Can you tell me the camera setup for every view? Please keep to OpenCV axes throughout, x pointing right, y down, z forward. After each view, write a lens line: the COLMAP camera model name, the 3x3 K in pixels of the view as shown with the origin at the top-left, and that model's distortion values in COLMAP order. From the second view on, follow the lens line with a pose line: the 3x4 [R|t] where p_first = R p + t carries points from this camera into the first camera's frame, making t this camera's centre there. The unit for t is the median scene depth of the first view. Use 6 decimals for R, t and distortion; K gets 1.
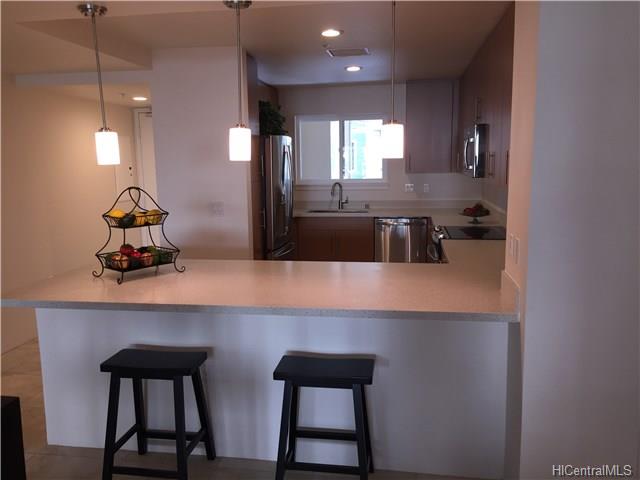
lens RADIAL K [[543.5, 0, 320.0], [0, 543.5, 240.0], [0, 0, 1]] dist [0.001018, 0.000835]
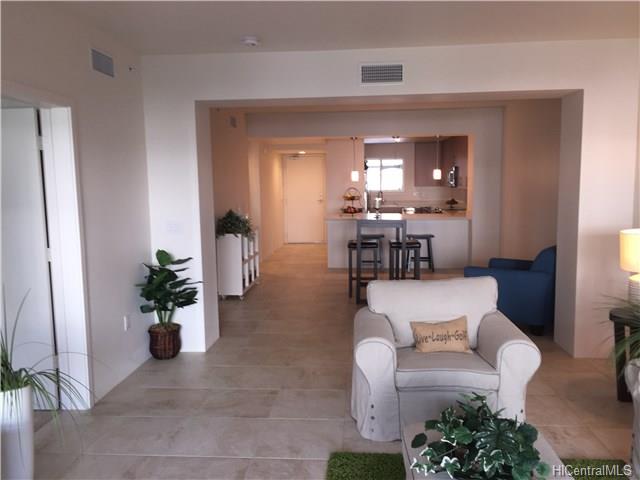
lens RADIAL K [[543.5, 0, 320.0], [0, 543.5, 240.0], [0, 0, 1]] dist [0.001018, 0.000835]
pose [[0.996567, -0.013018, 0.081755, -0.518804], [0.016595, 0.998927, -0.043228, 0.223119], [-0.081105, 0.044437, 0.995714, -1.397919]]
